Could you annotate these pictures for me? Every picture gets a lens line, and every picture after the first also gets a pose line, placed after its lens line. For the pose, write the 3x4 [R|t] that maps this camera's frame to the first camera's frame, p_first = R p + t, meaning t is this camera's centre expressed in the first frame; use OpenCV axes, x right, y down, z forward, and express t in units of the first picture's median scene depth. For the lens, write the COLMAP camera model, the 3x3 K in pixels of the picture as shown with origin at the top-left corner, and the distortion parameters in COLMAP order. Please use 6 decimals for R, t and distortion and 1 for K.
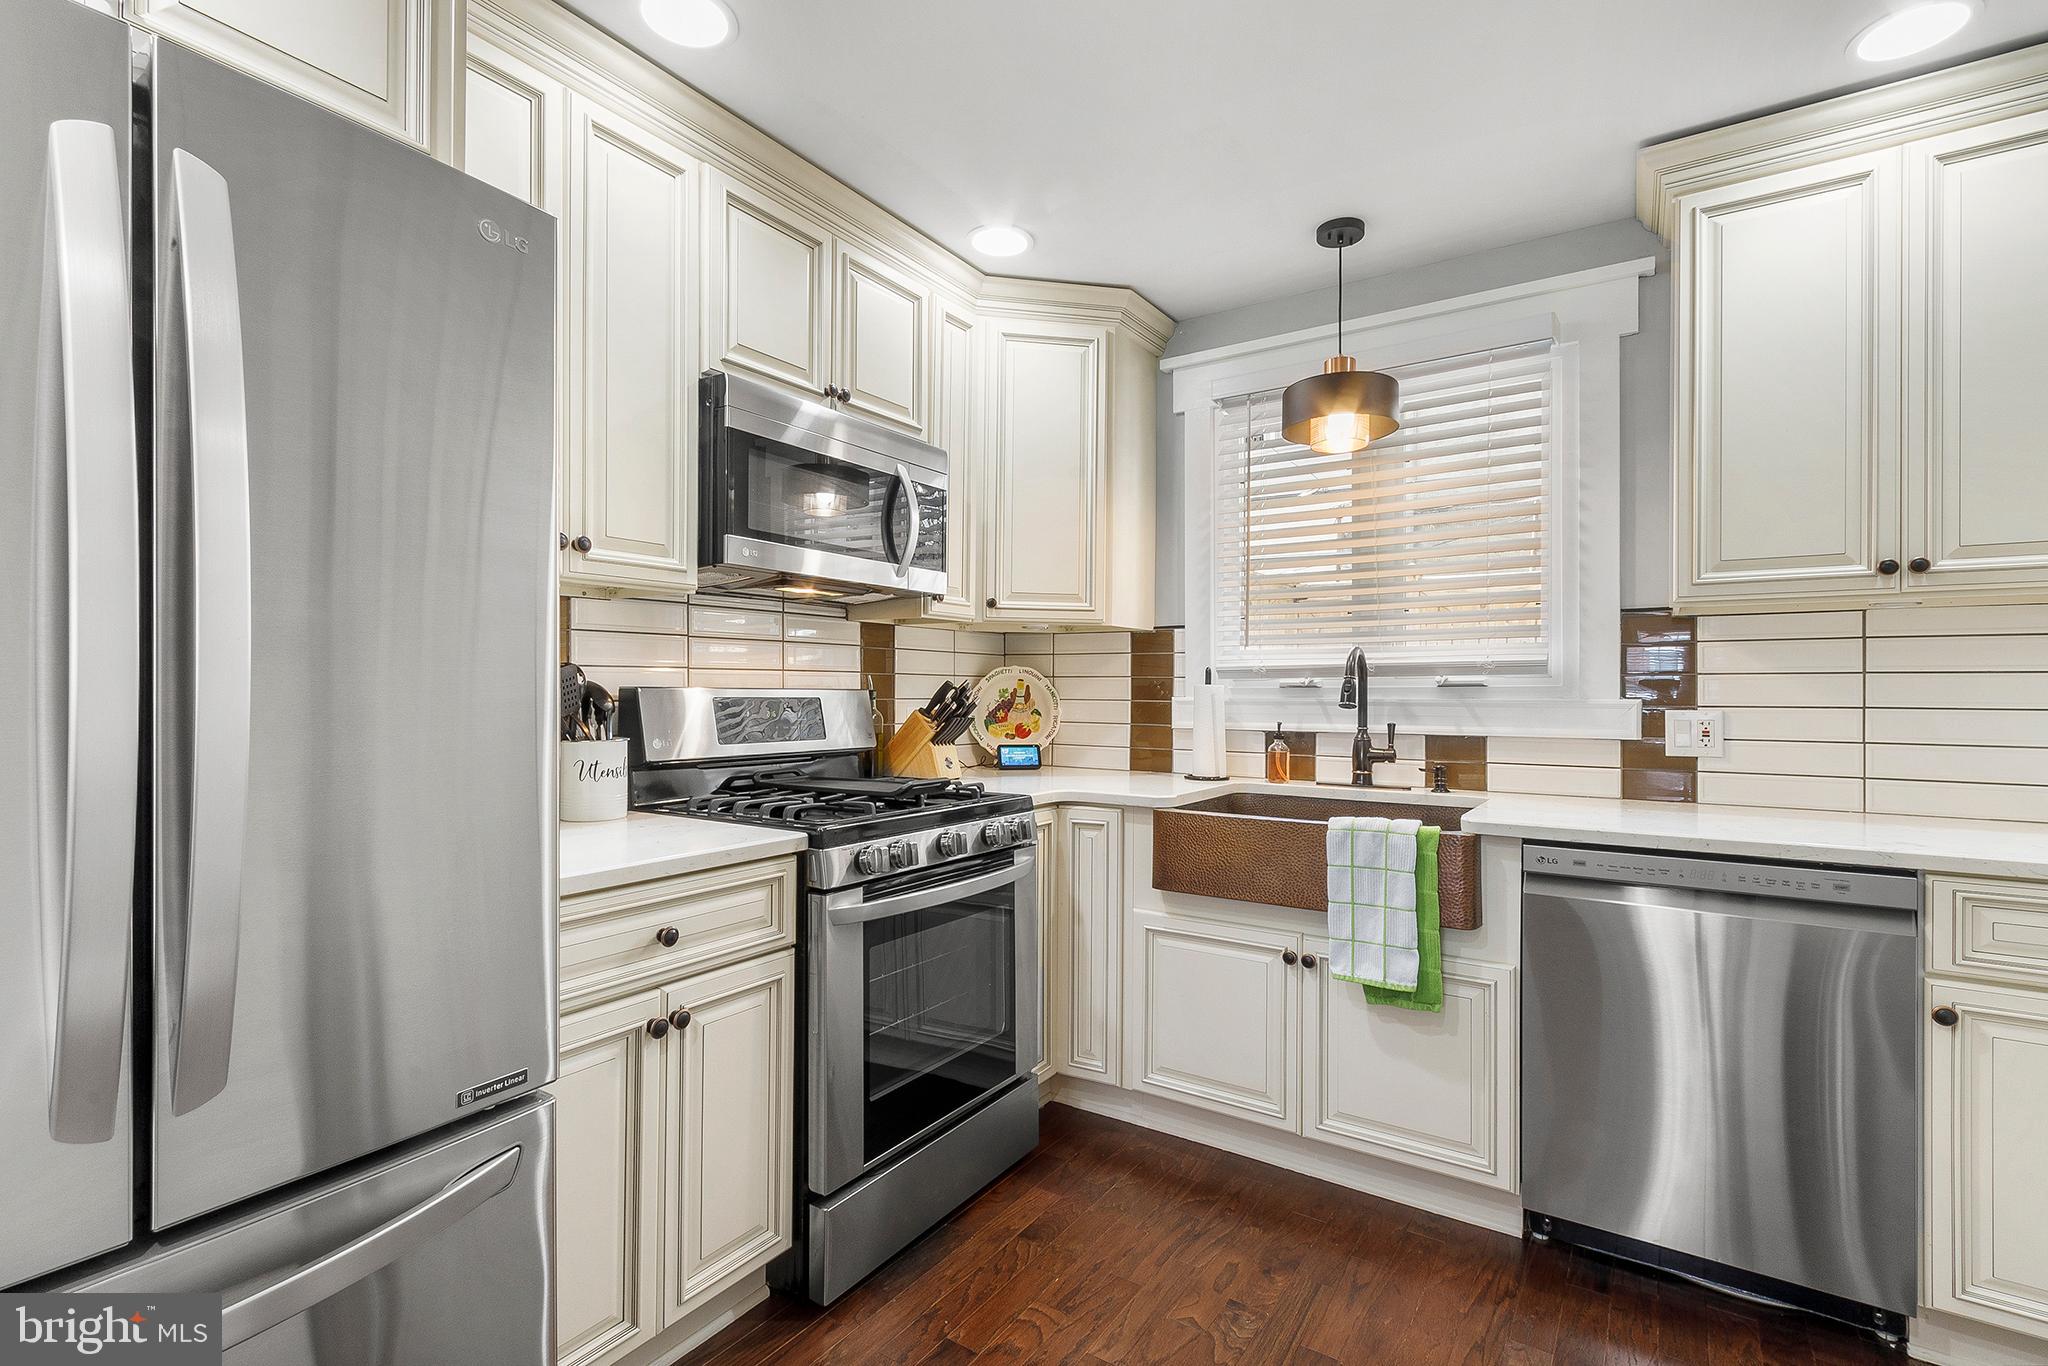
lens RADIAL K [[953.7, 0, 1015.5], [0, 953.7, 681.2], [0, 0, 1]] dist [-0.000986, 0.001088]
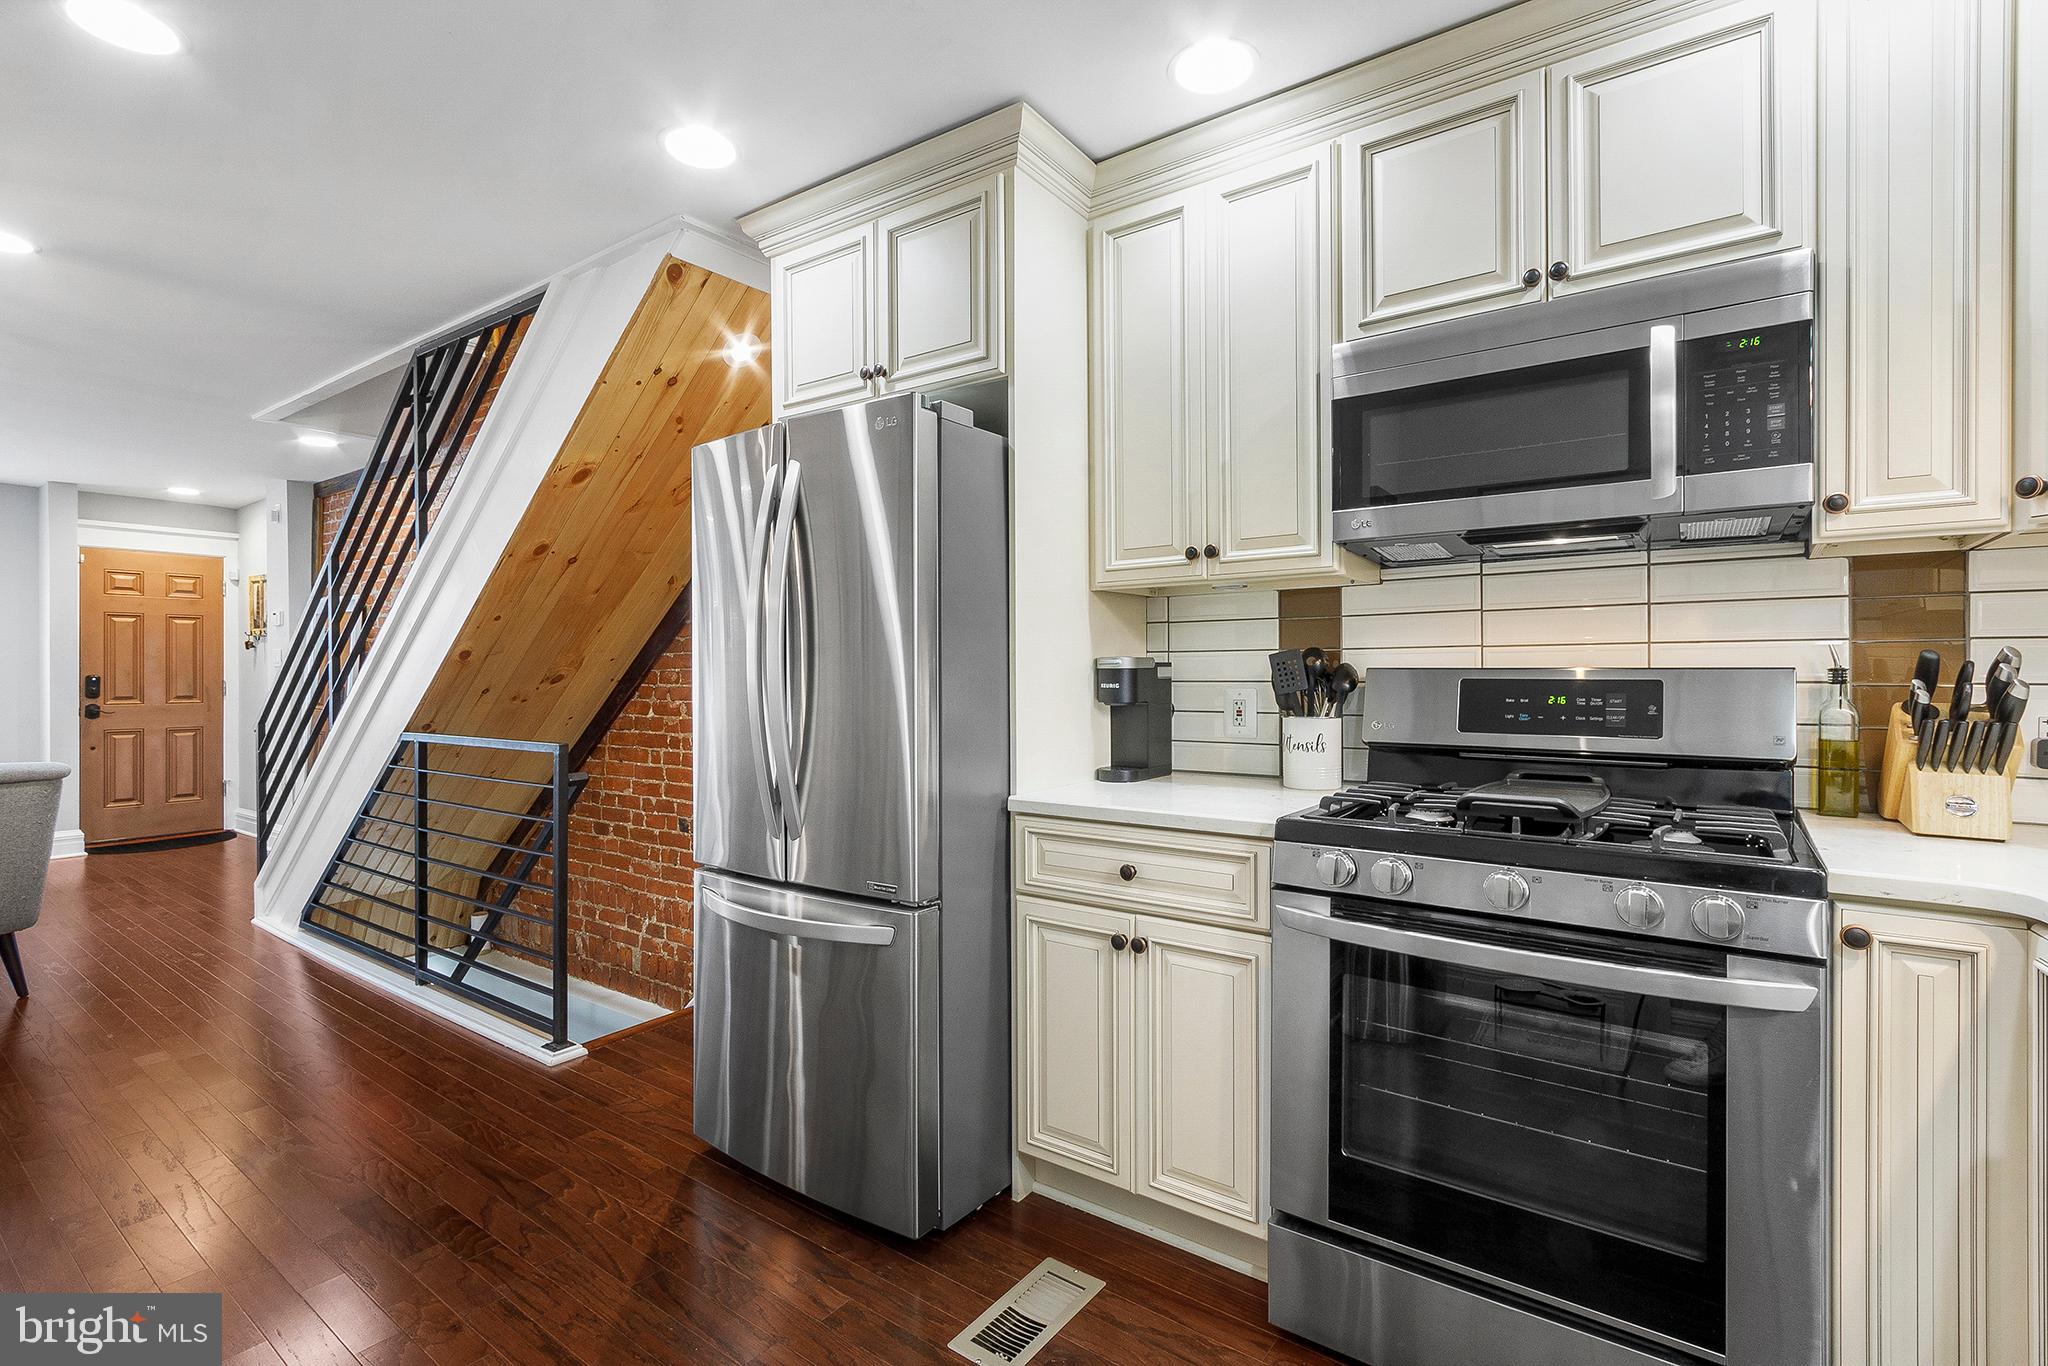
lens RADIAL K [[953.7, 0, 1027.6], [0, 953.7, 672.4], [0, 0, 1]] dist [-0.000986, 0.001088]
pose [[-0.037678, -0.005377, -0.999275, 0.673239], [0.014735, 0.999874, -0.005935, 0.011836], [0.999181, -0.014948, -0.037594, 0.712143]]
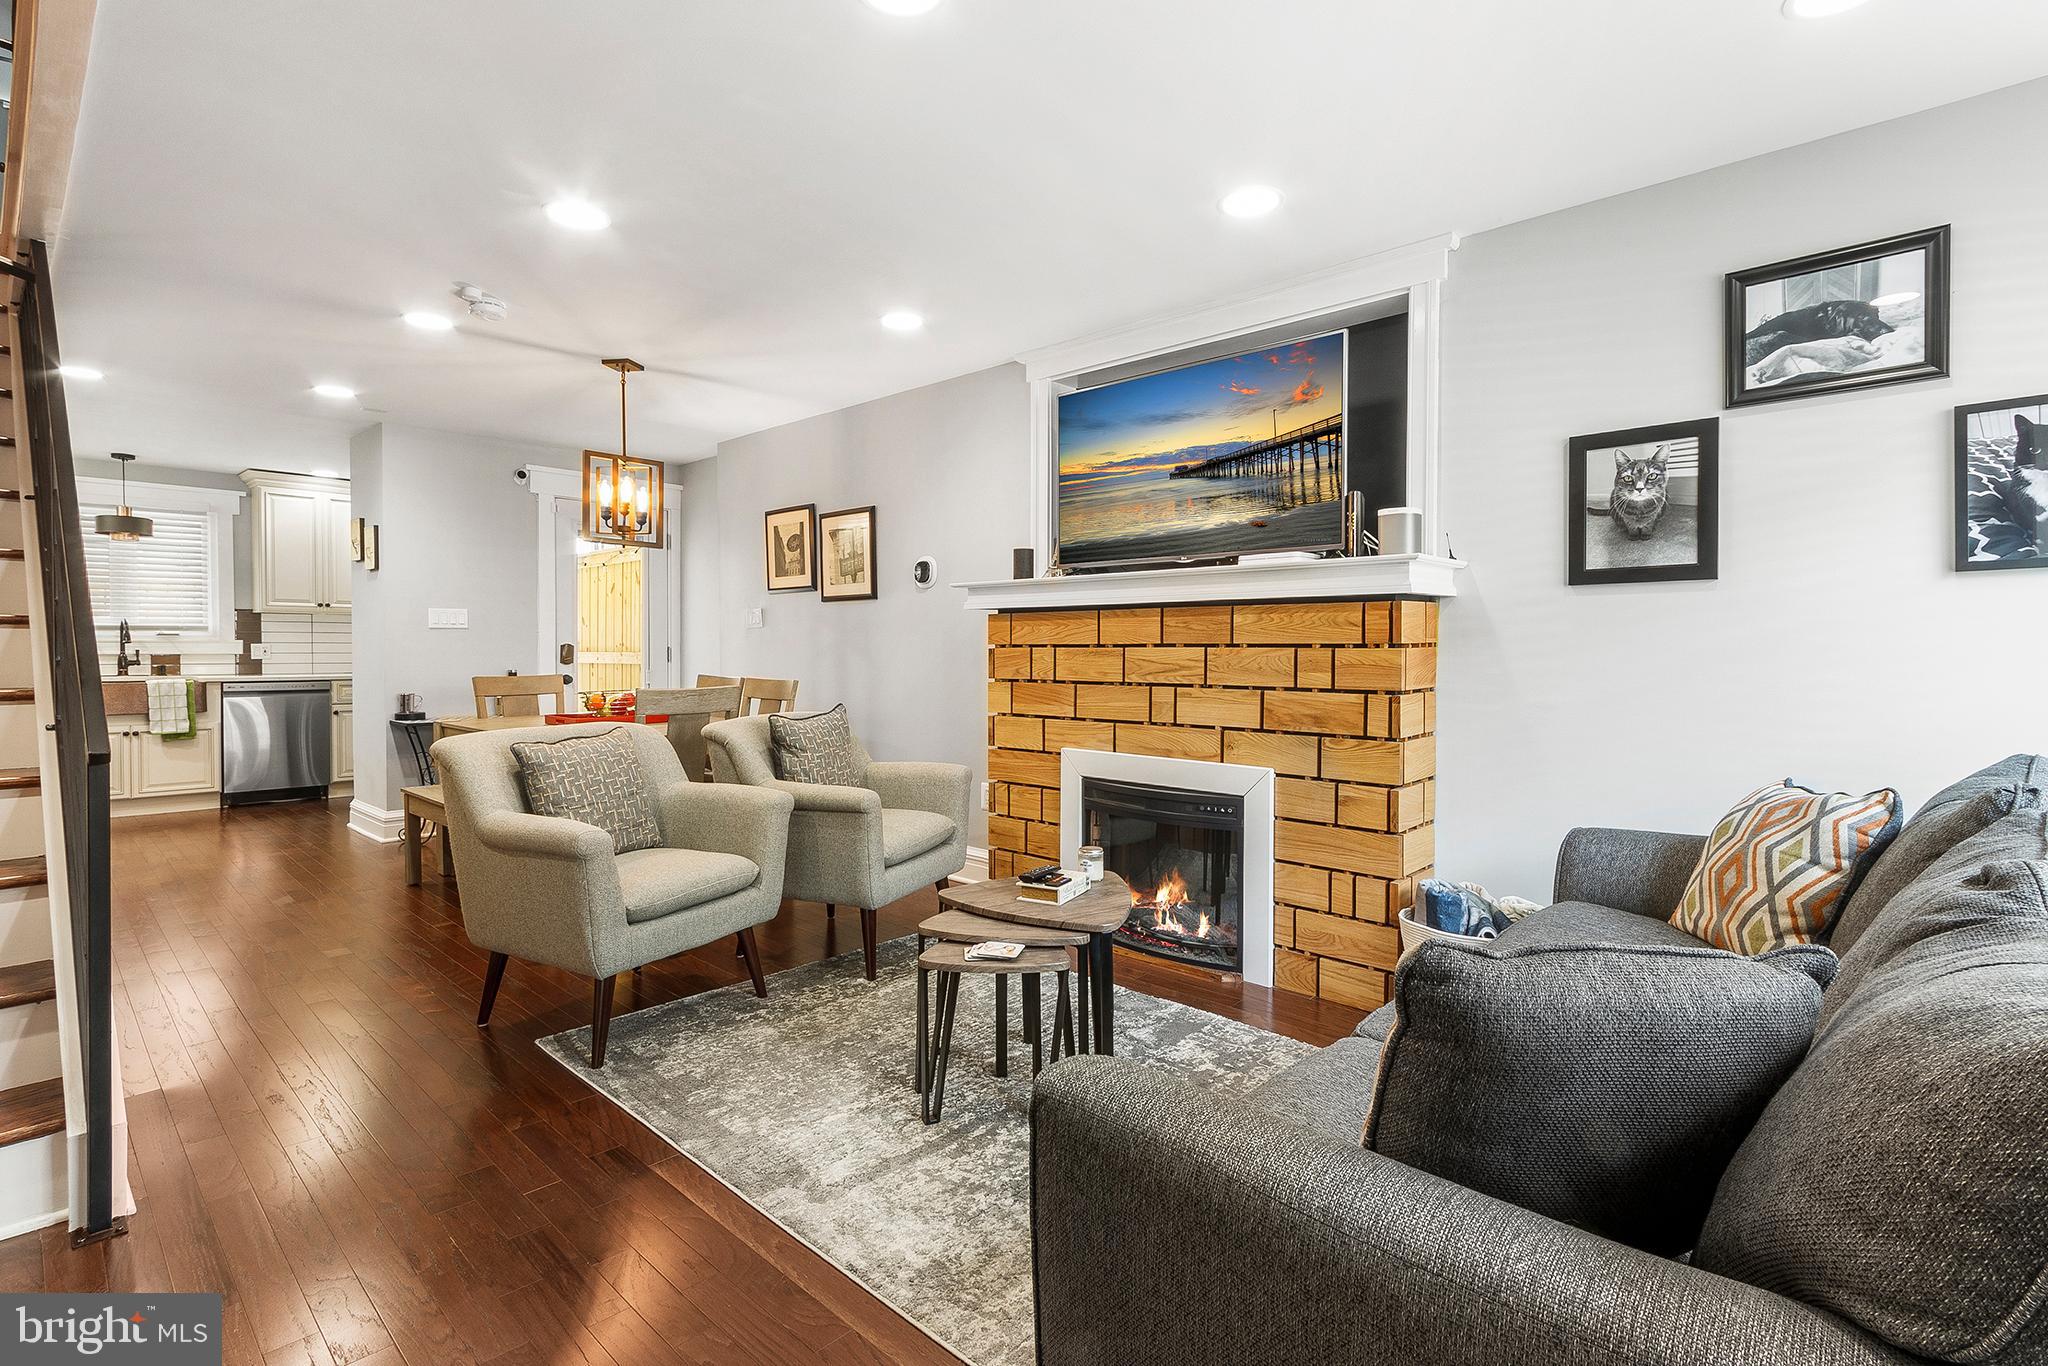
lens RADIAL K [[976.1, 0, 1037.2], [0, 976.1, 674.7], [0, 0, 1]] dist [-0.002730, 0.000481]
pose [[0.149191, -0.031788, 0.988297, -2.027514], [-0.014574, 0.999304, 0.034342, -0.013649], [-0.988701, -0.019527, 0.148624, -1.947164]]
